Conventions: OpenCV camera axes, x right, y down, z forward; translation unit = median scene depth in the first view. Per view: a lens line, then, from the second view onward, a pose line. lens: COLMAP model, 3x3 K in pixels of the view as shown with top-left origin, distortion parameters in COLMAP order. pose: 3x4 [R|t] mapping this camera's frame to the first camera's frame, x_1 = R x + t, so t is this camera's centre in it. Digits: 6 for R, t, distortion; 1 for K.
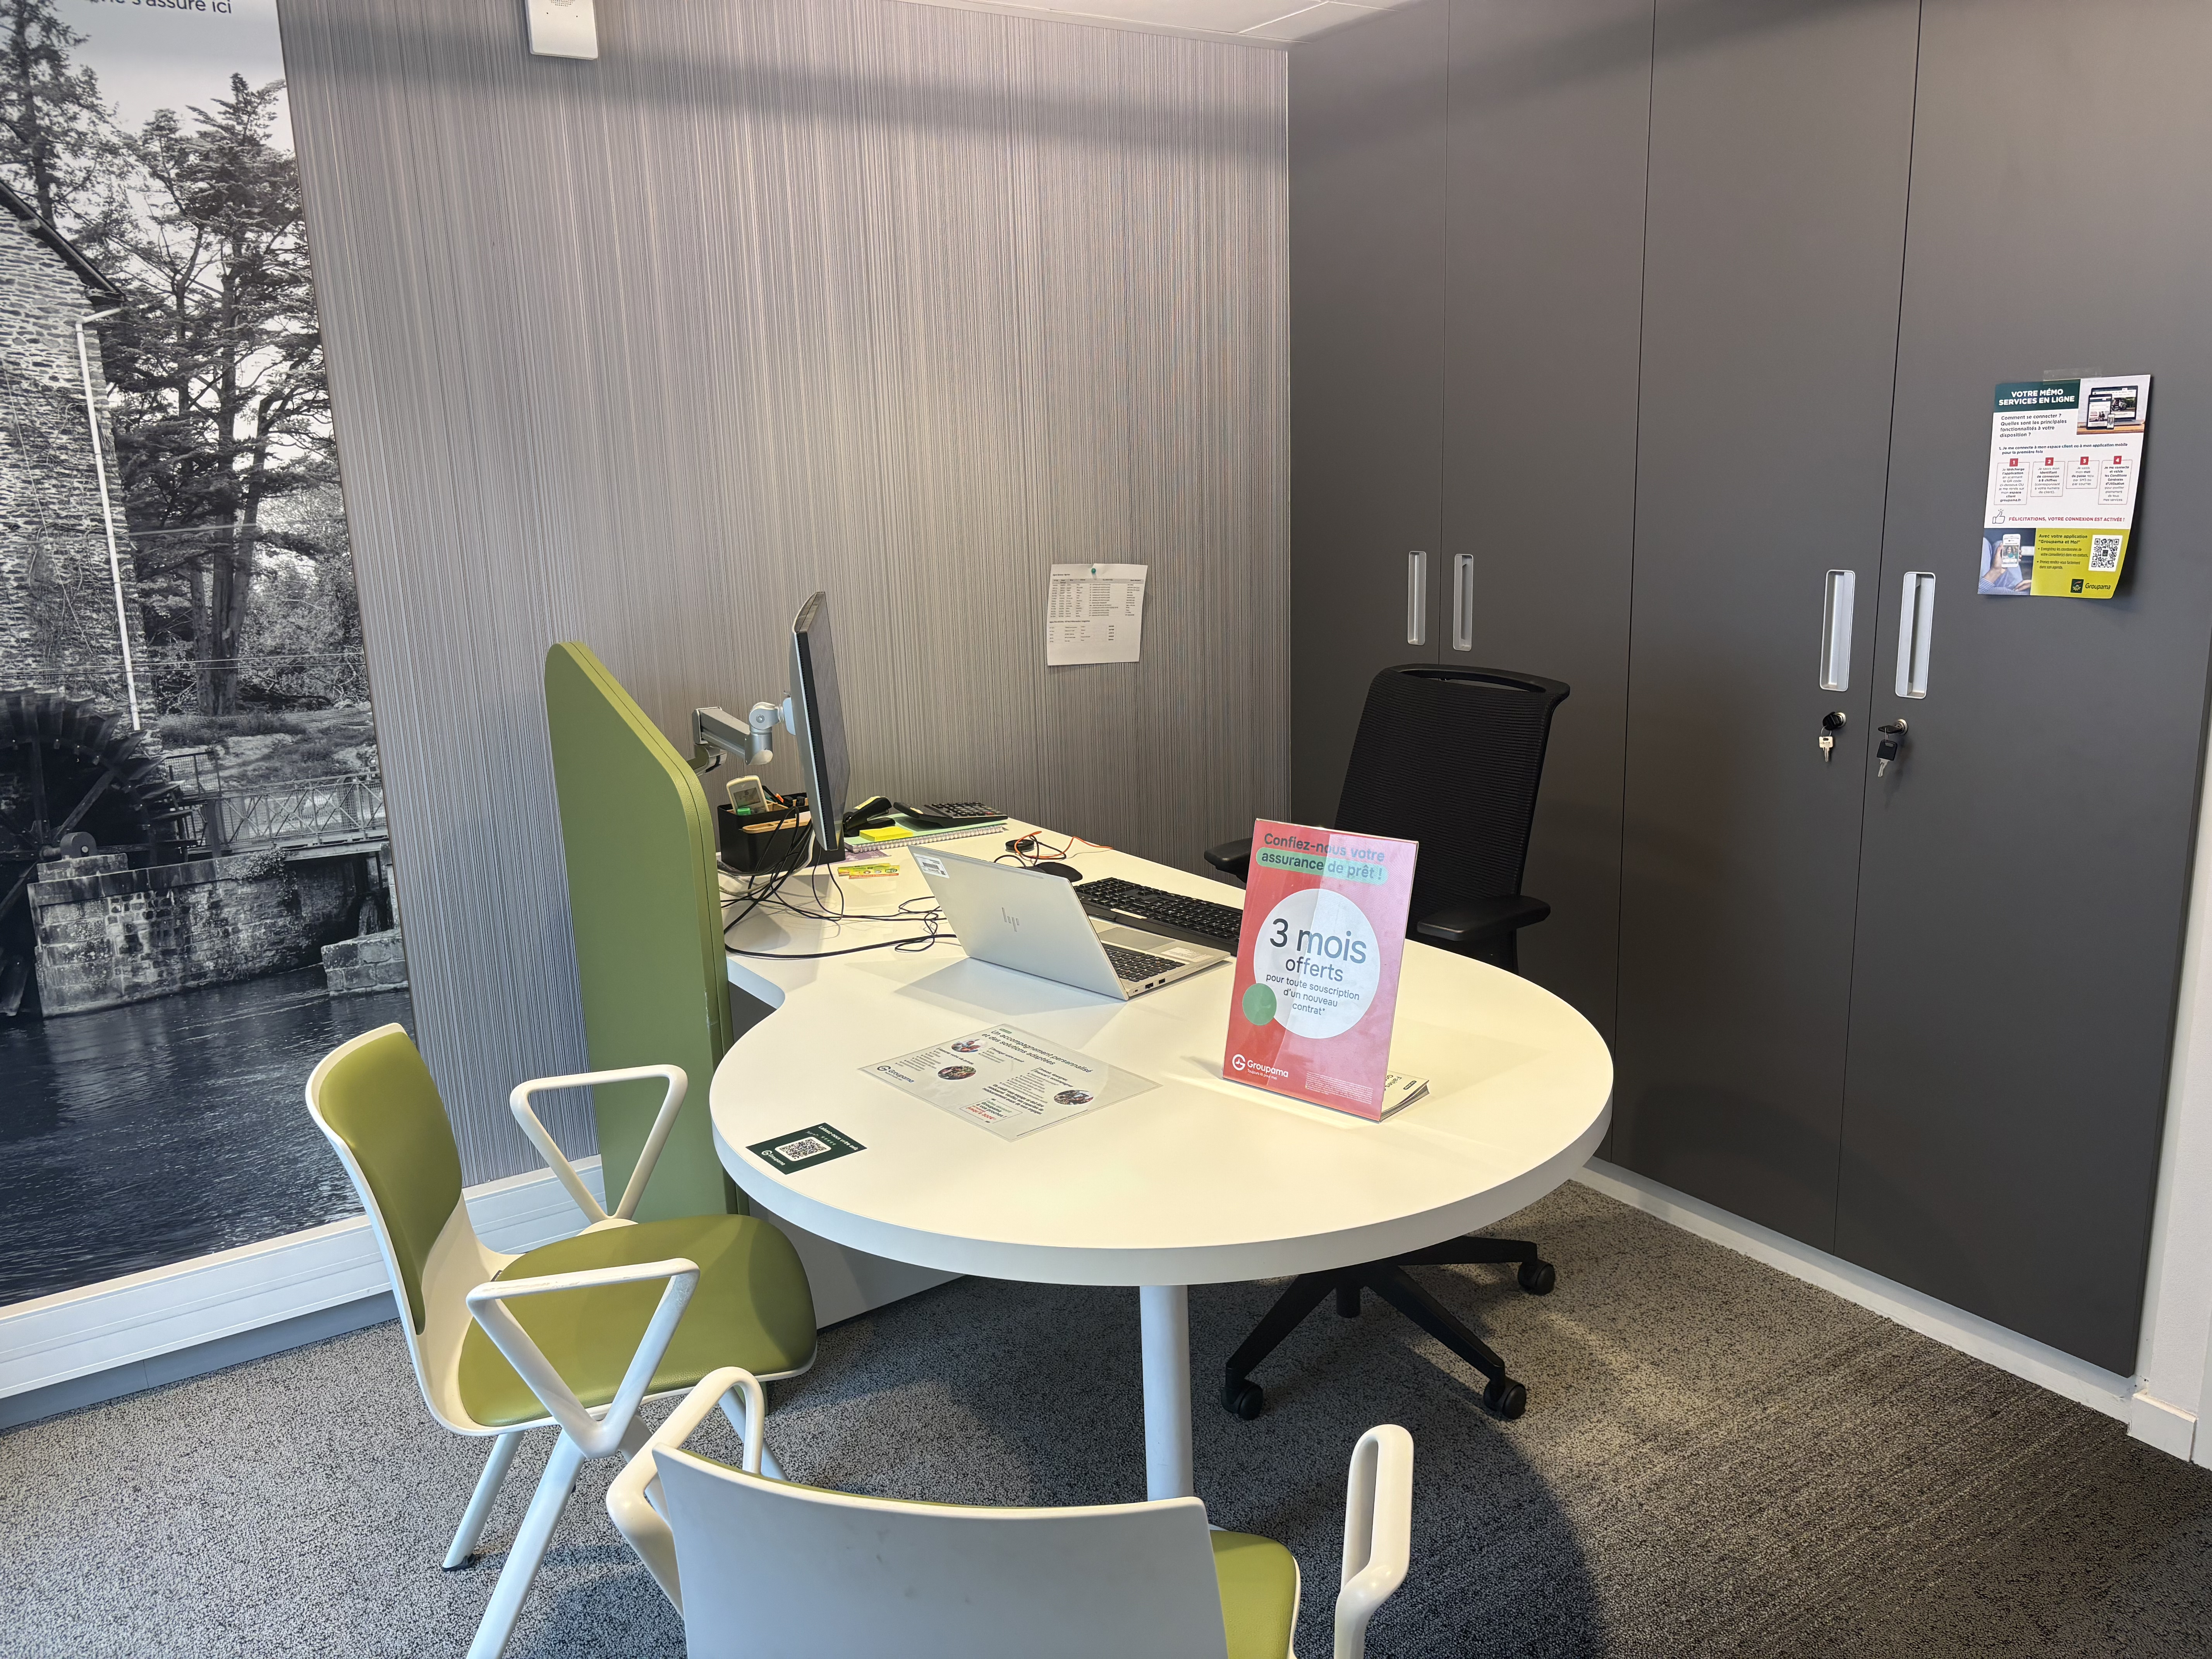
lens RADIAL K [[1669.1, 0, 1100.9], [0, 1669.1, 832.0], [0, 0, 1]] dist [0.049541, -0.061127]
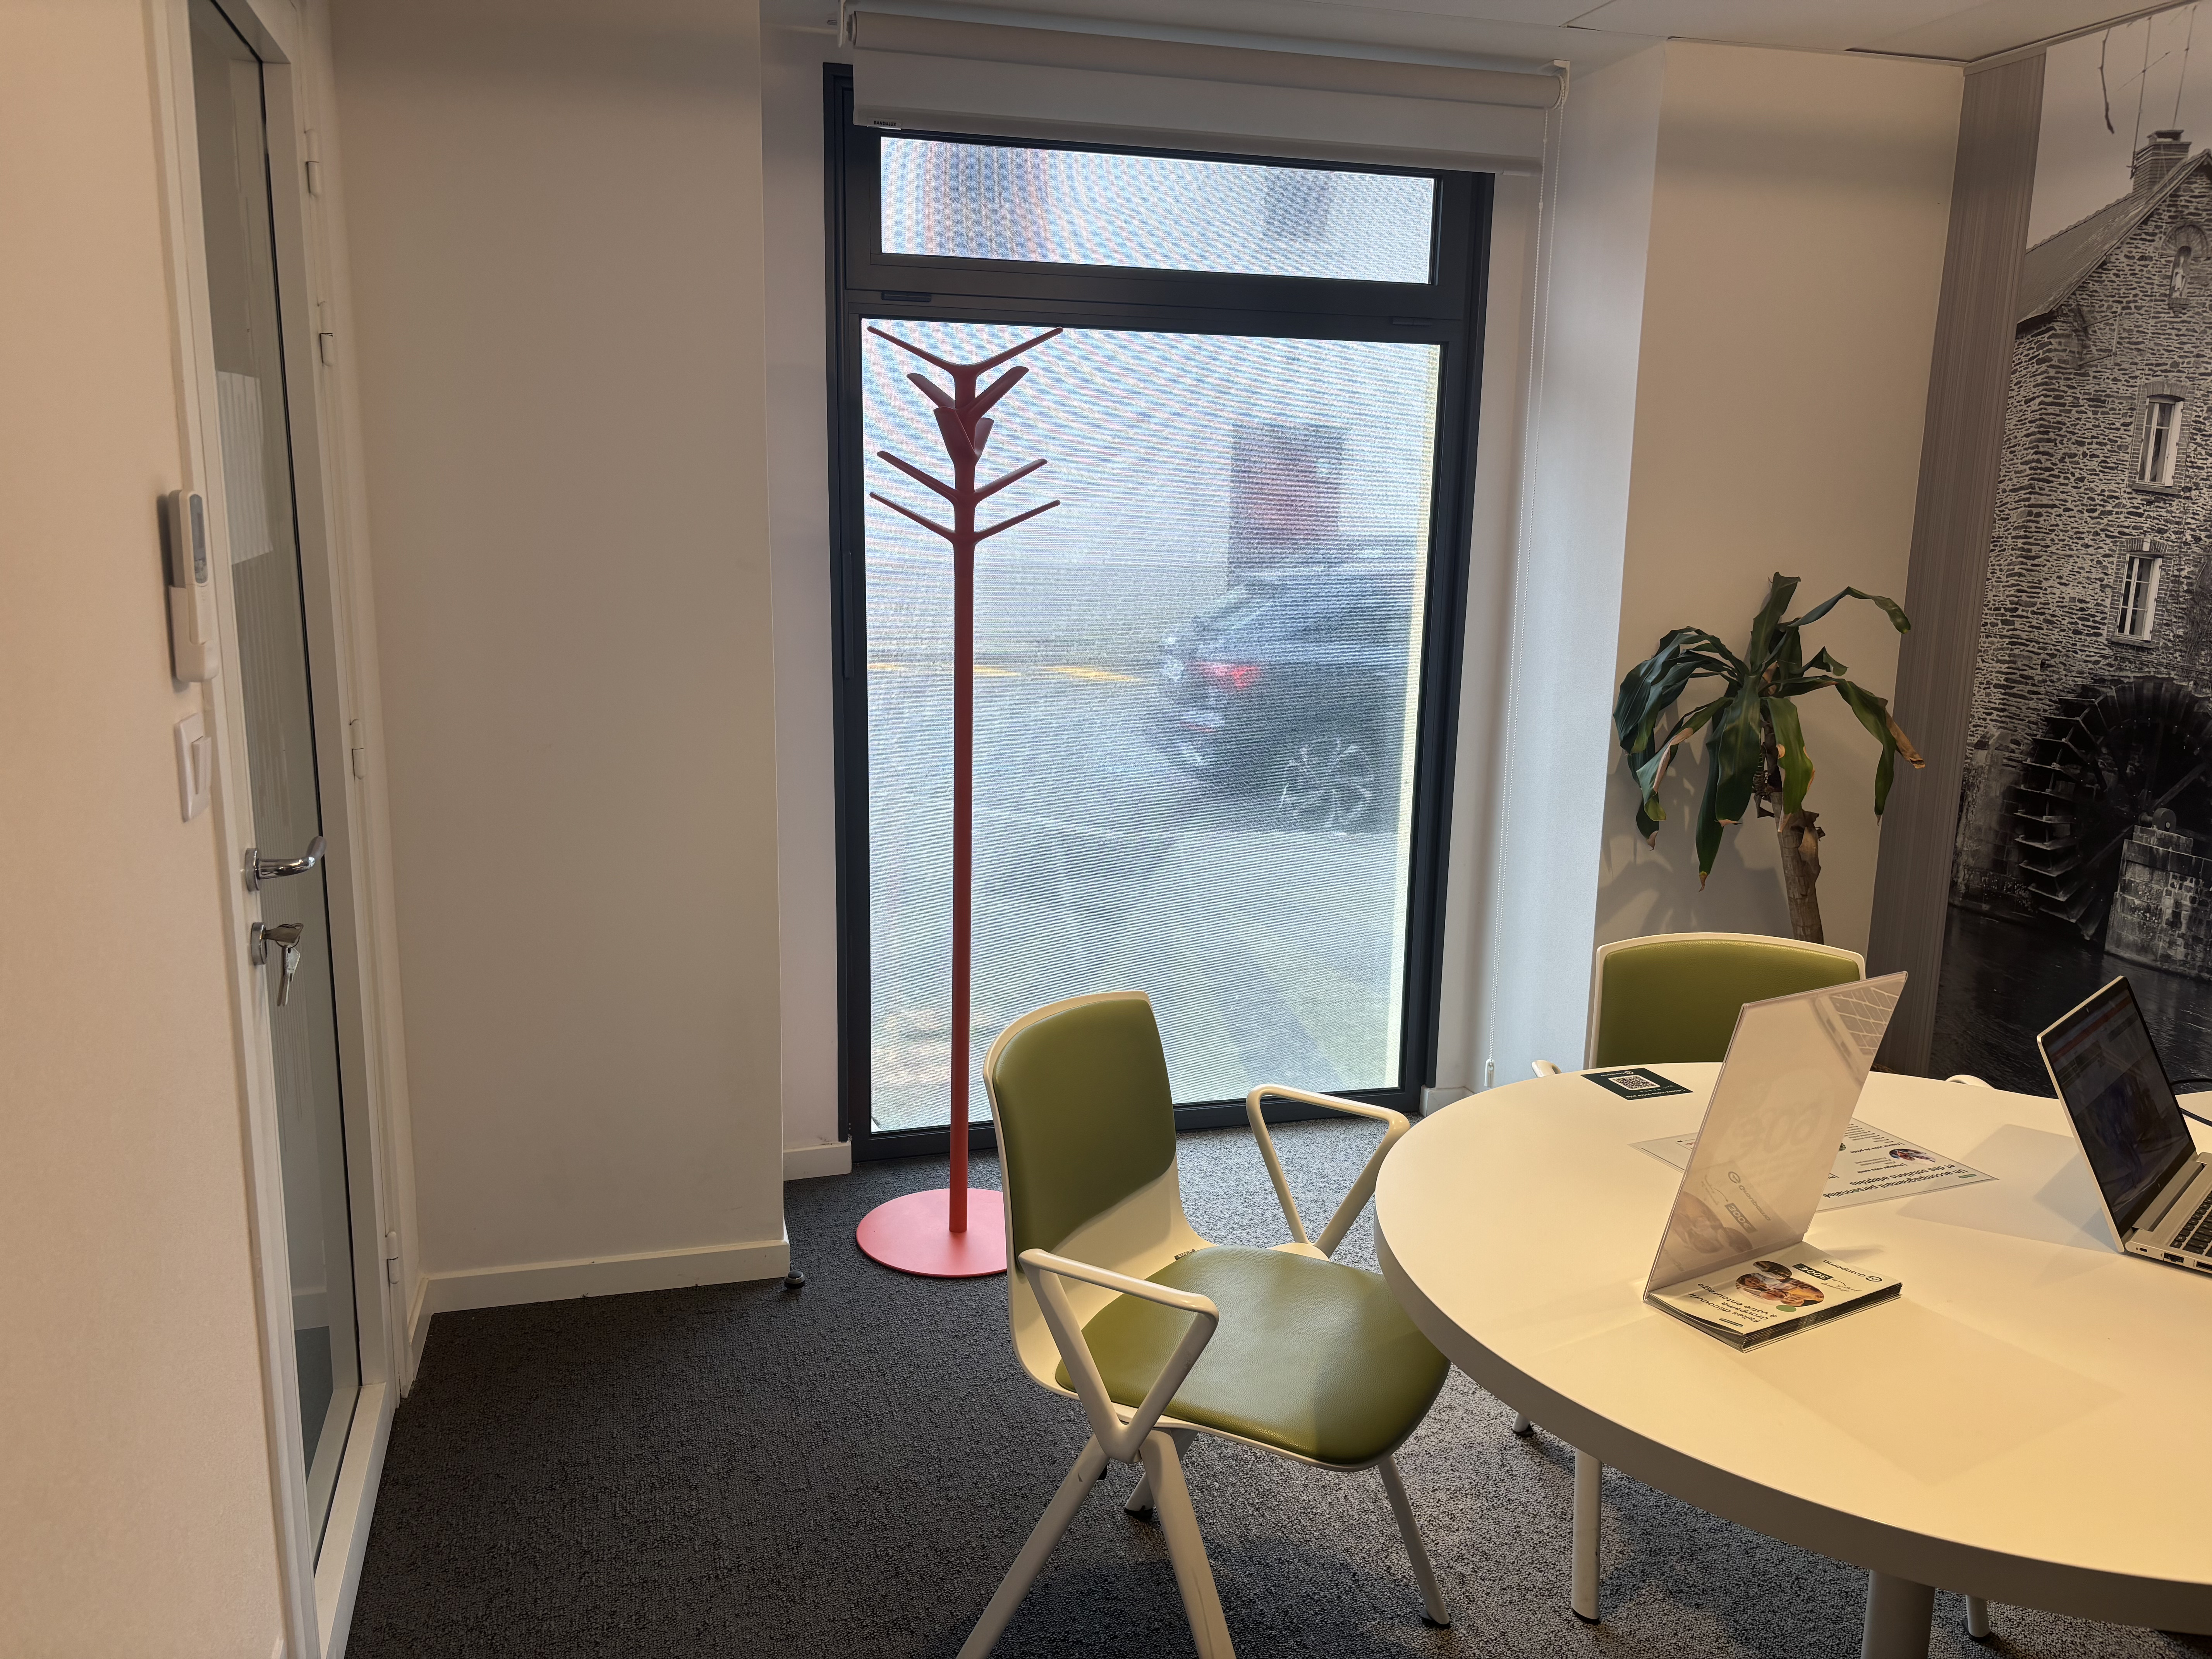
lens RADIAL K [[1669.1, 0, 1106.7], [0, 1669.1, 824.6], [0, 0, 1]] dist [0.049541, -0.061127]
pose [[-0.290347, 0.213673, -0.932761, 0.659123], [-0.221048, 0.933412, 0.282629, -0.152278], [0.931040, 0.288246, -0.223781, 0.590285]]
